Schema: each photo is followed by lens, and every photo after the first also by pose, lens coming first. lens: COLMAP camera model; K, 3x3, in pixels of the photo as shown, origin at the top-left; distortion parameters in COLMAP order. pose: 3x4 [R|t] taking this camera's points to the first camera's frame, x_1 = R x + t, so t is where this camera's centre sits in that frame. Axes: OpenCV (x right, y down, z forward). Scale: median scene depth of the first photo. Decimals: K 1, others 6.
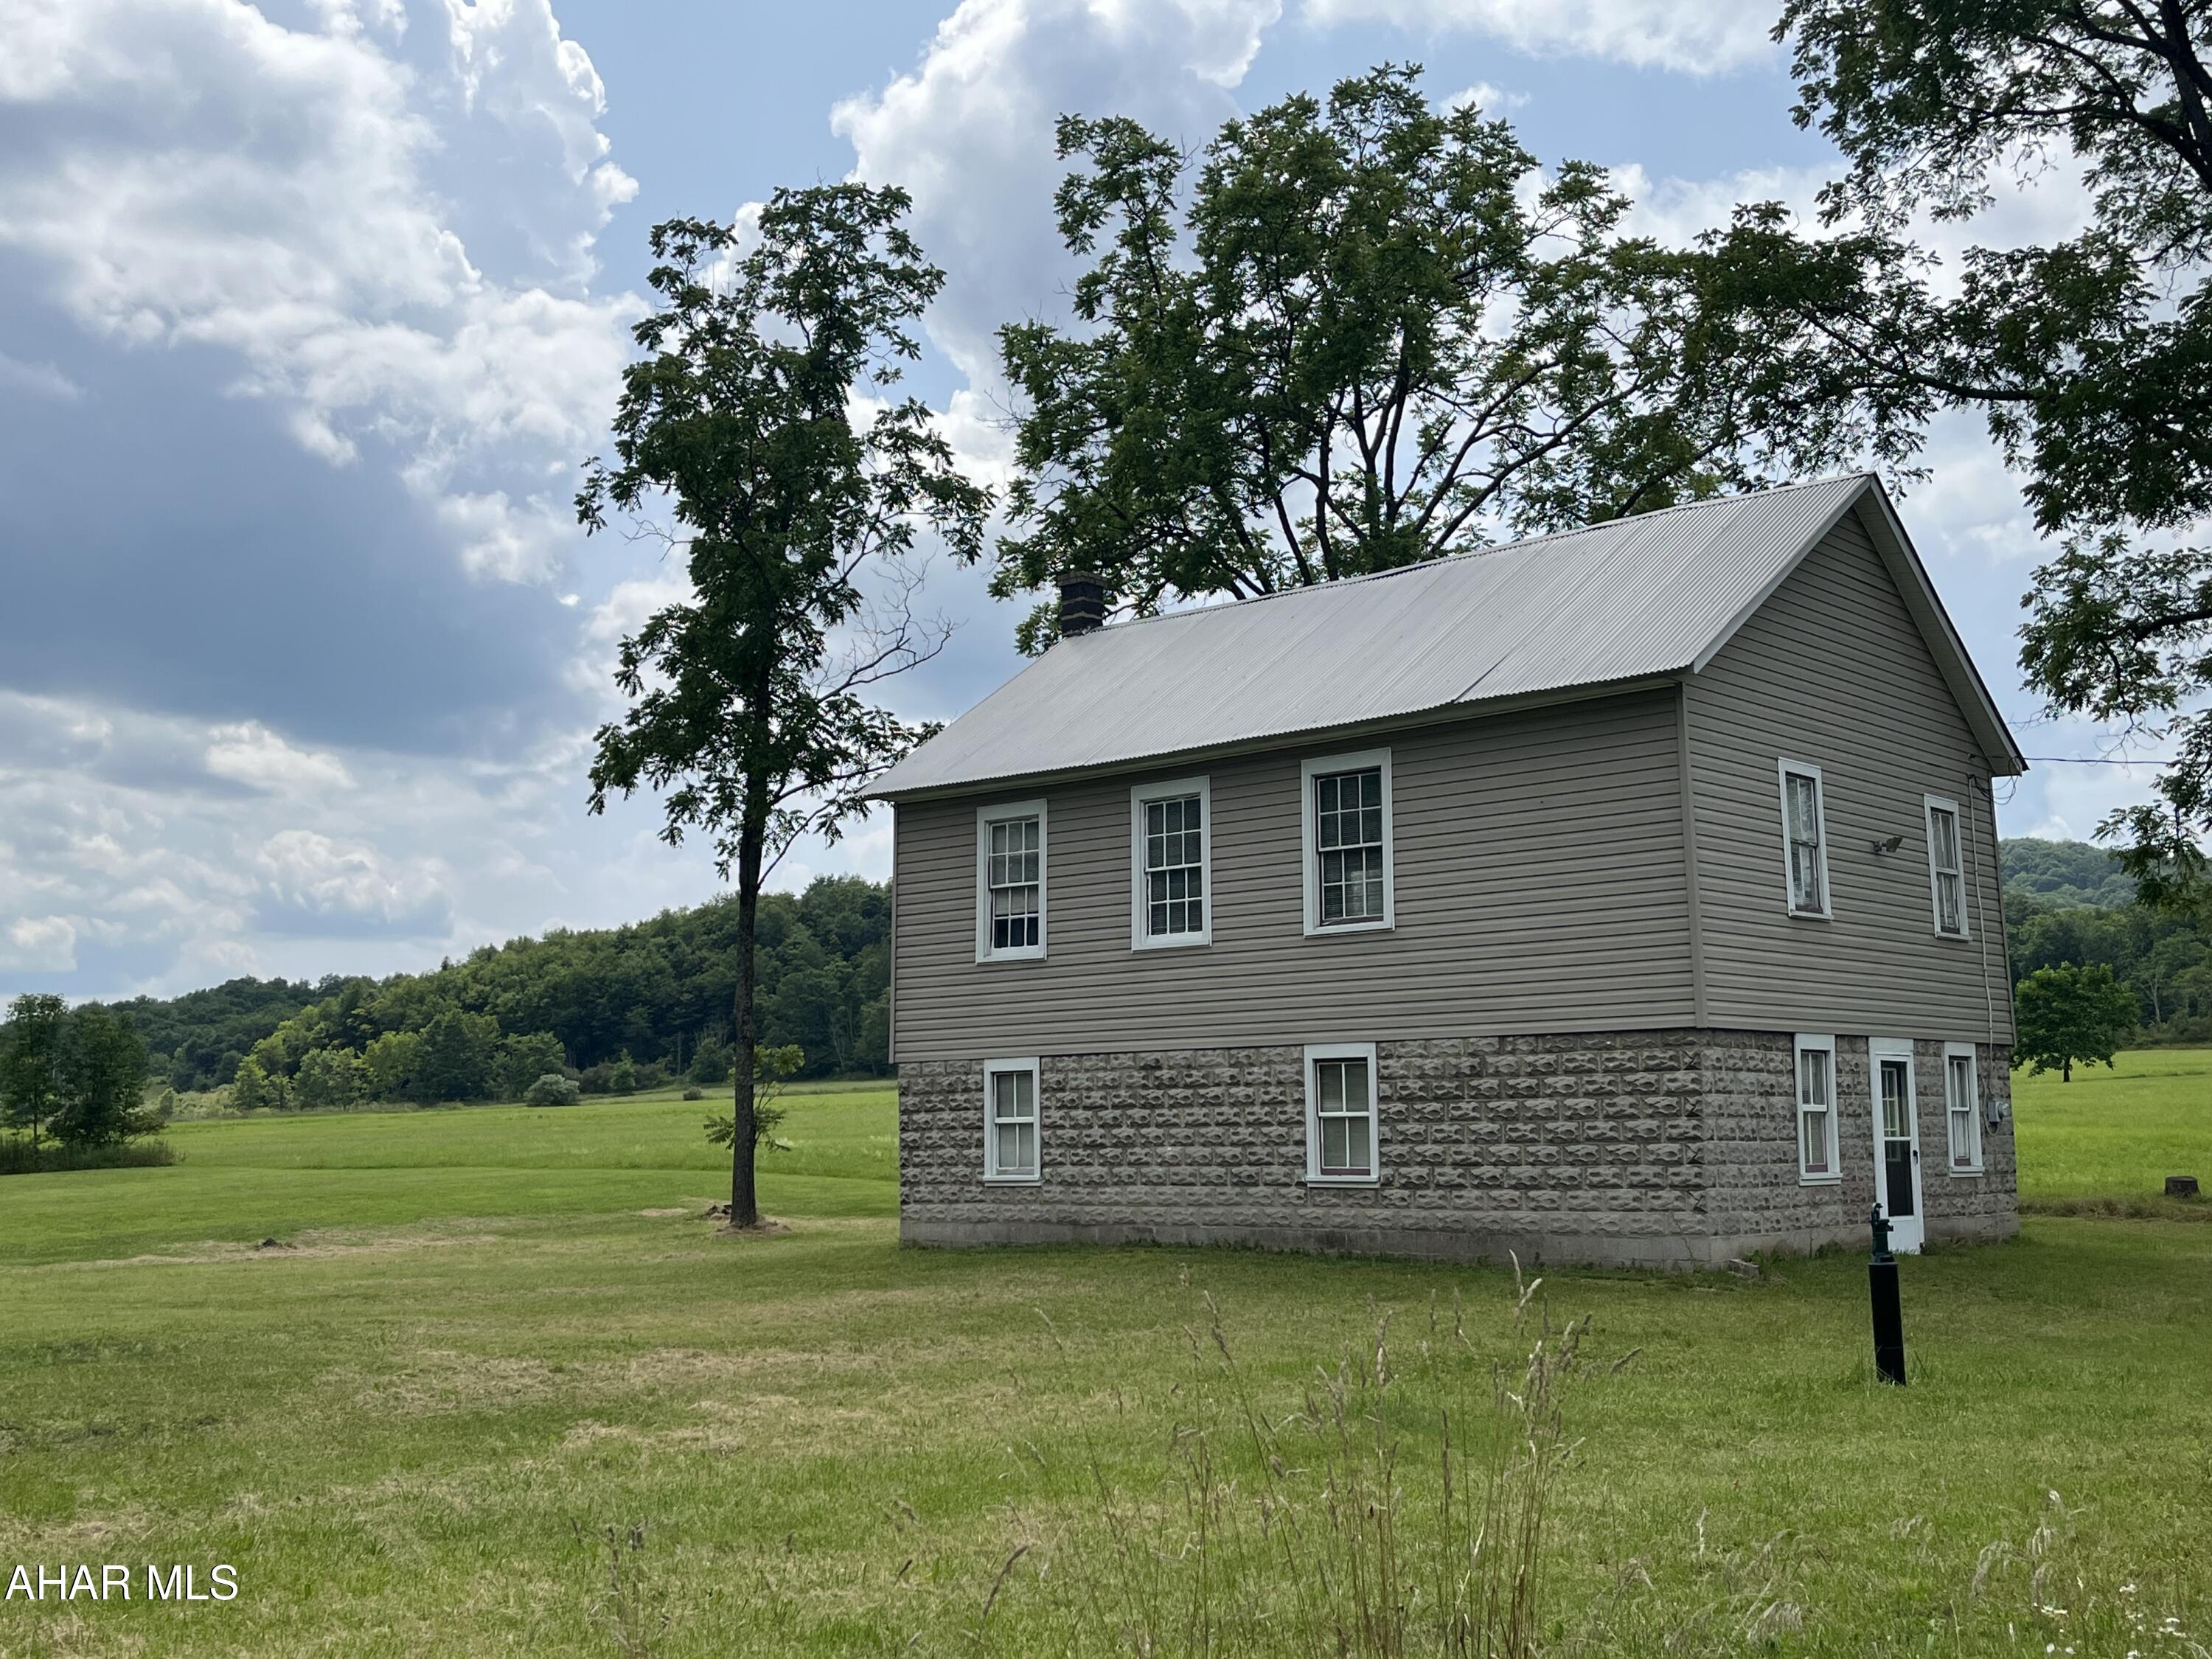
lens RADIAL K [[2274.7, 0, 1081.6], [0, 2274.7, 863.6], [0, 0, 1]] dist [0.050368, 0.000000]
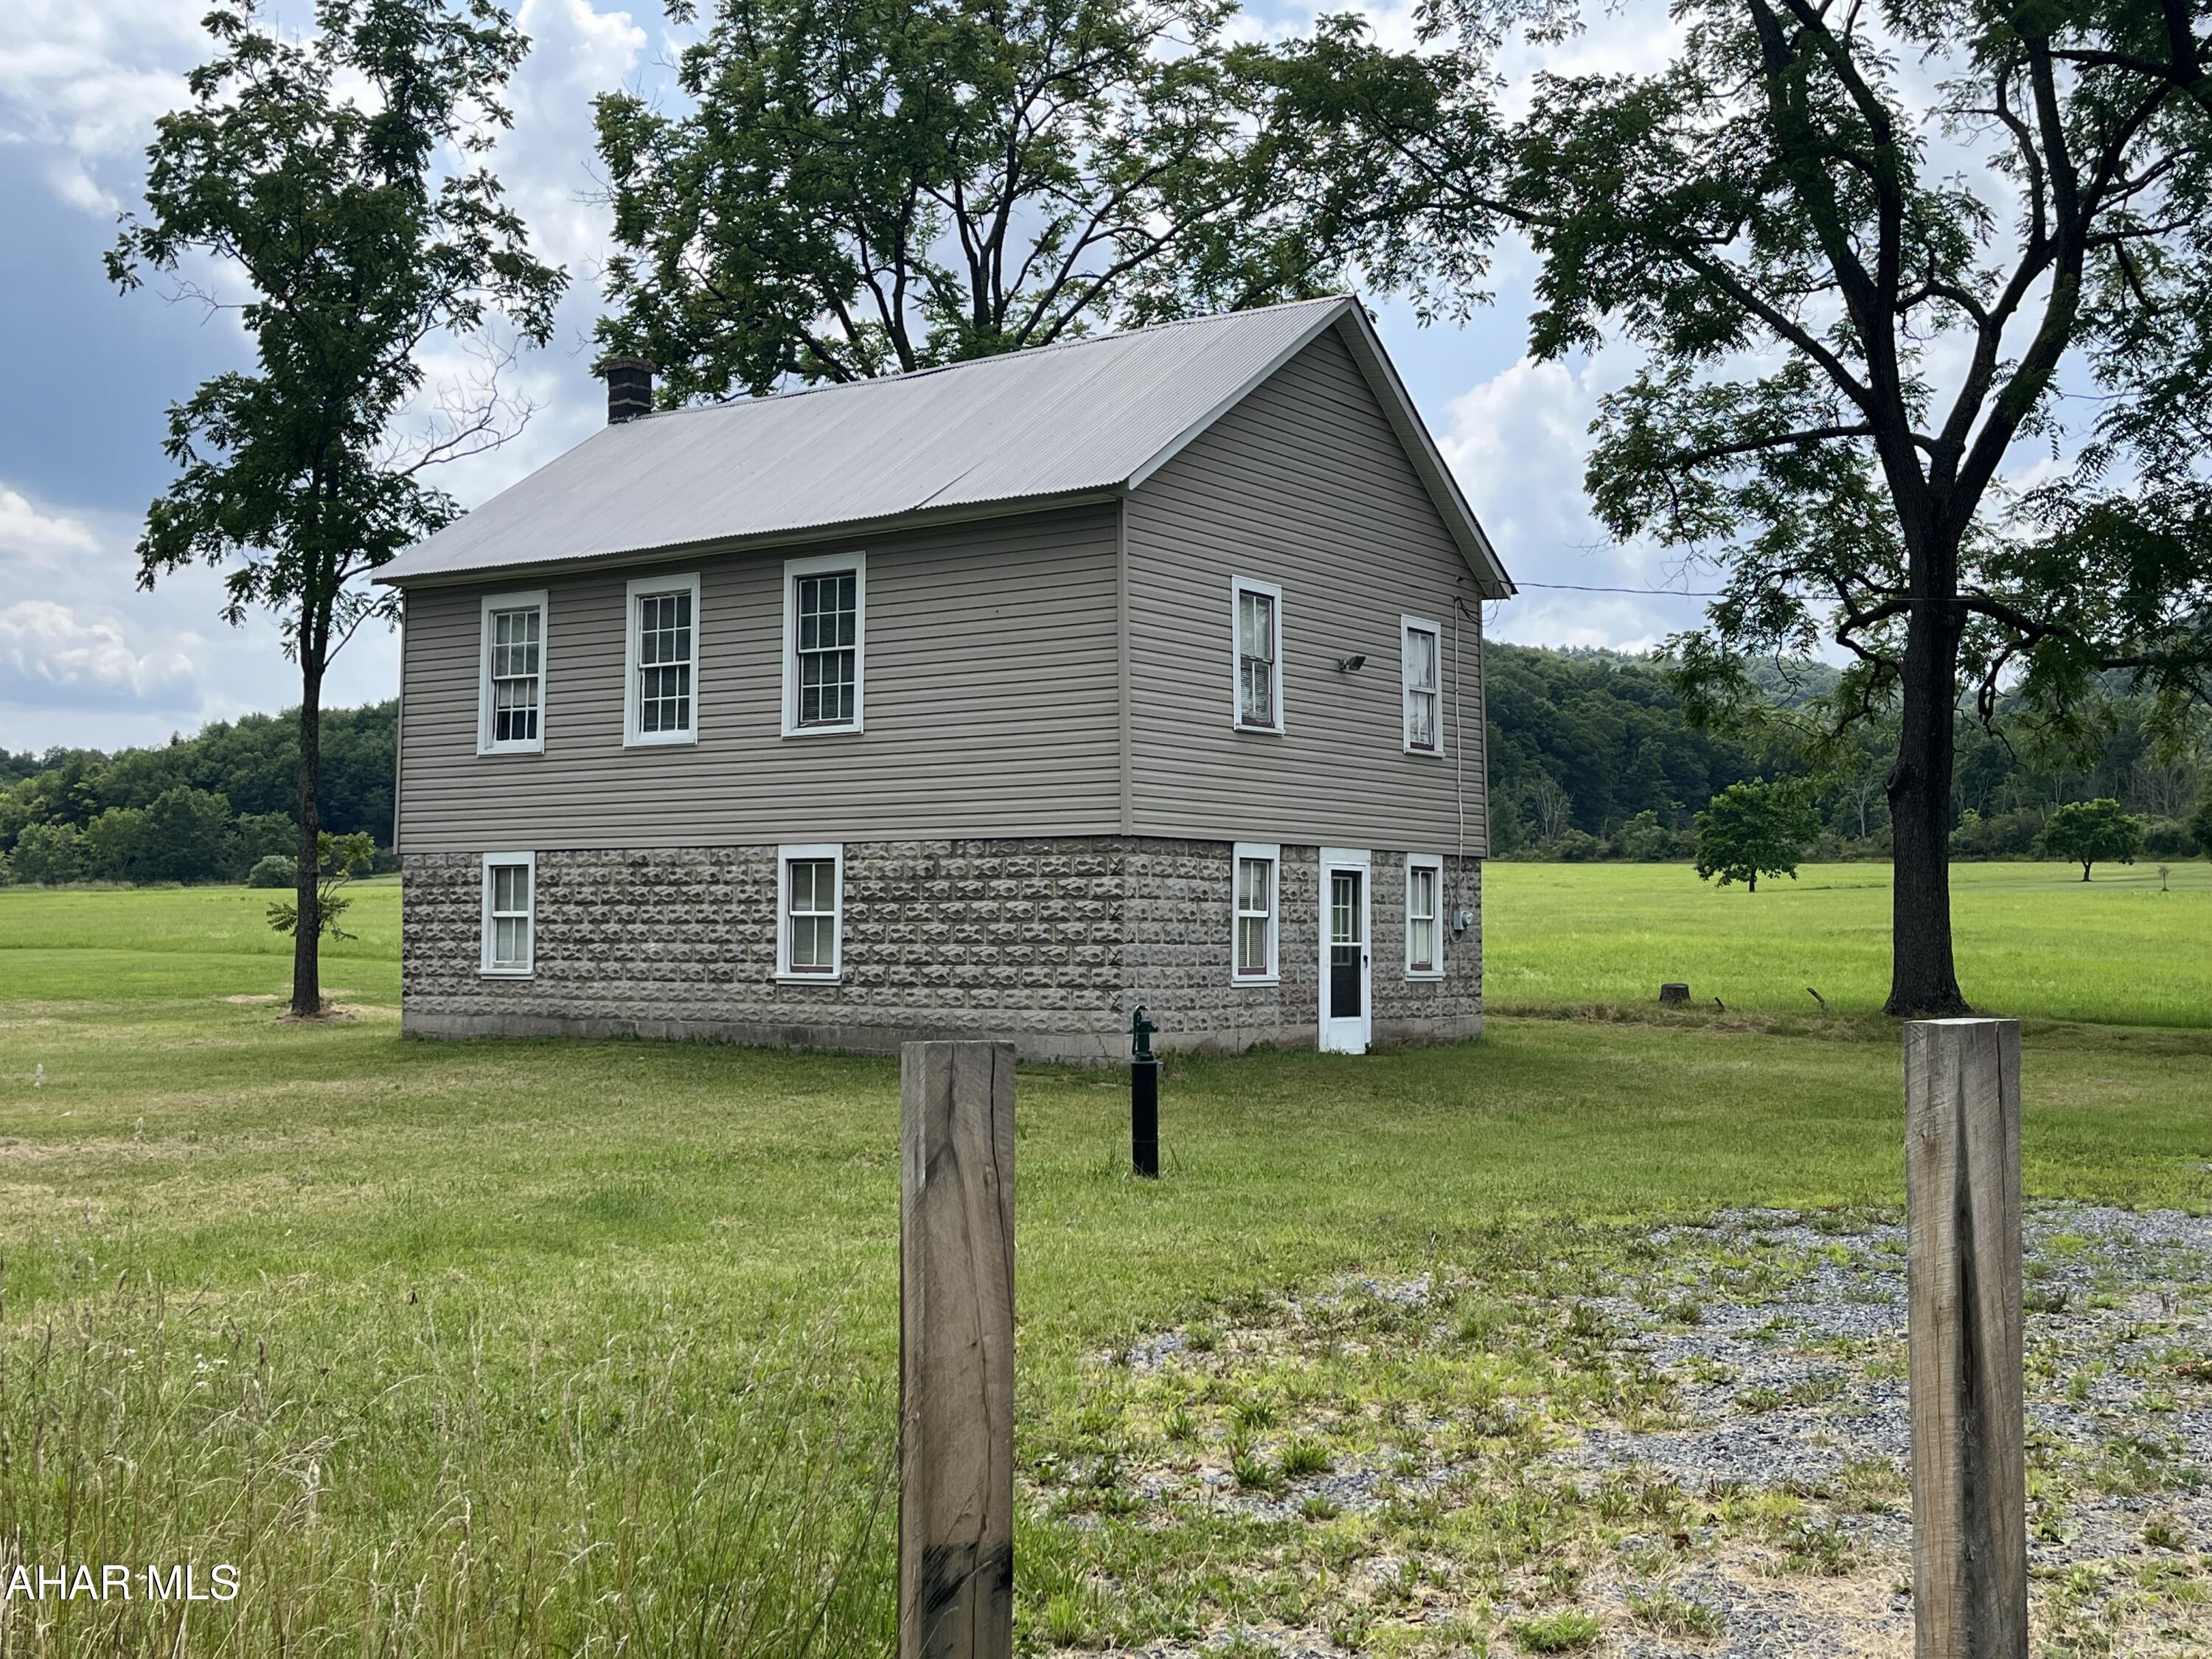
lens RADIAL K [[2274.7, 0, 1091.7], [0, 2274.7, 847.0], [0, 0, 1]] dist [0.050368, 0.000000]
pose [[0.994773, 0.020540, 0.100024, 0.120406], [-0.028721, 0.996297, 0.081045, -0.004667], [-0.097989, -0.083495, 0.991679, -0.015988]]
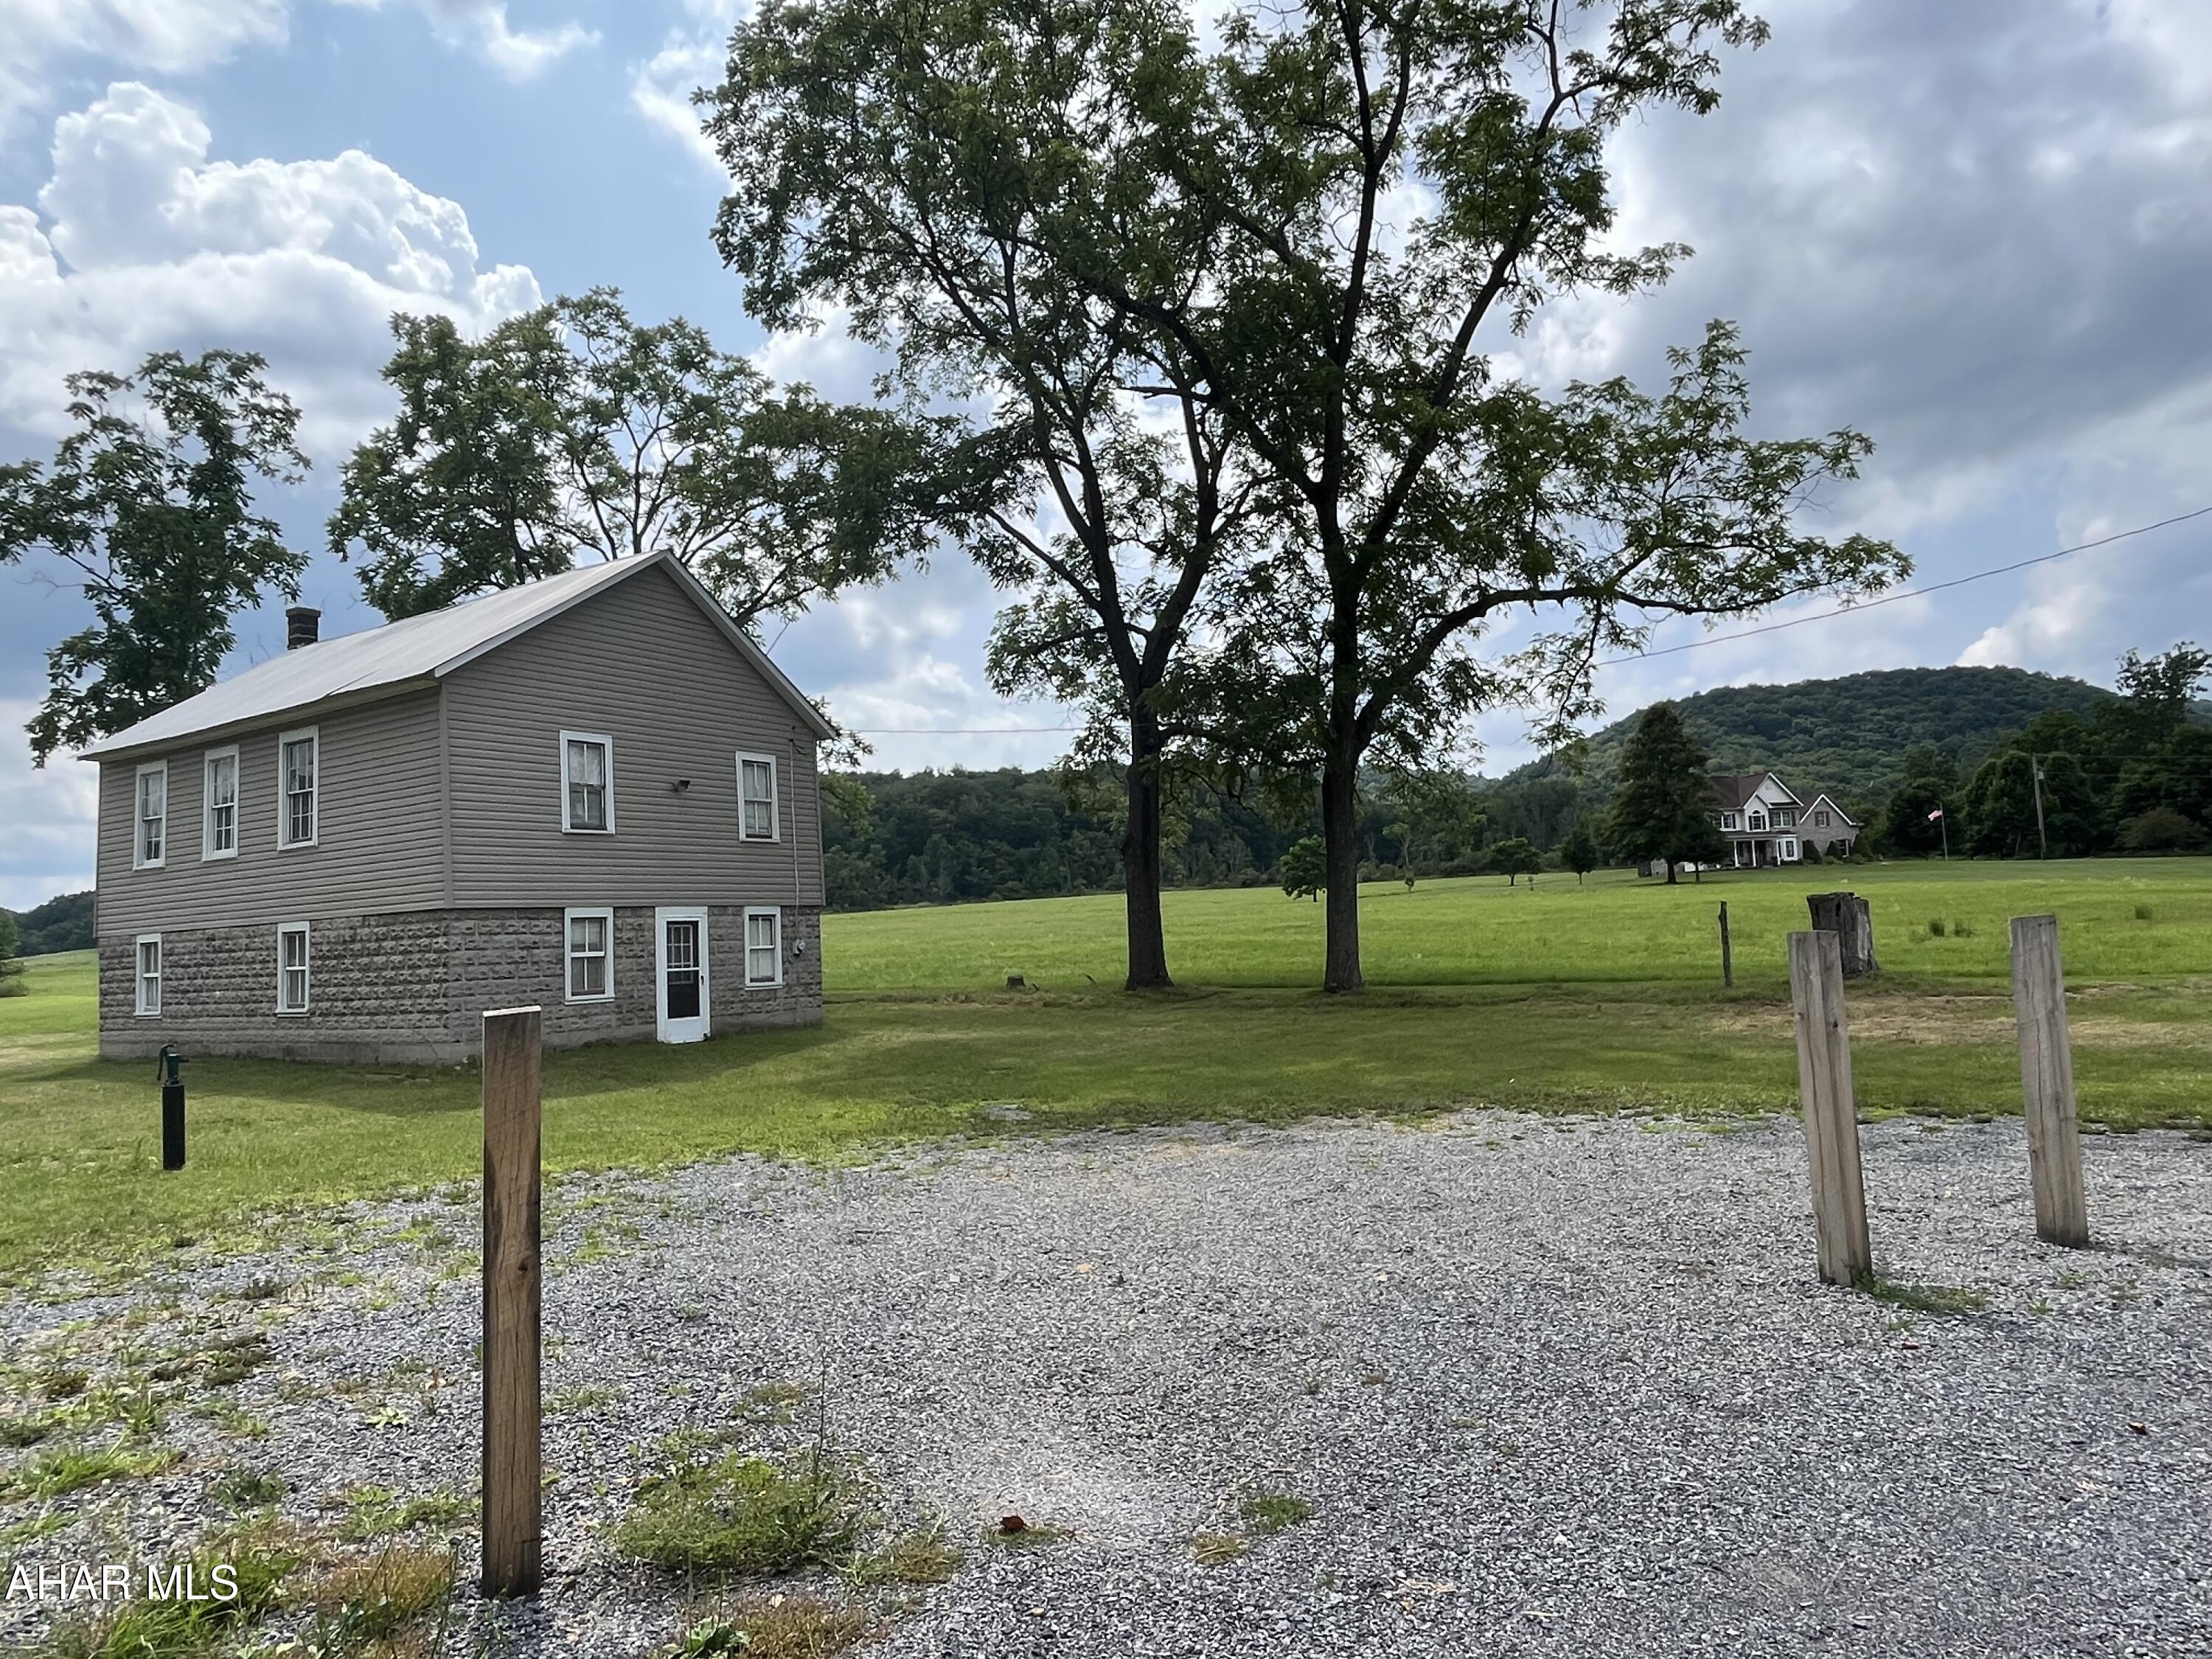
lens RADIAL K [[1324.4, 0, 1085.0], [0, 1324.4, 835.5], [0, 0, 1]] dist [-0.004174, 0.001200]
pose [[0.986953, -0.020172, 0.159743, 0.434015], [0.013830, 0.999075, 0.040717, -0.005765], [-0.160416, -0.037977, 0.986319, 0.045400]]
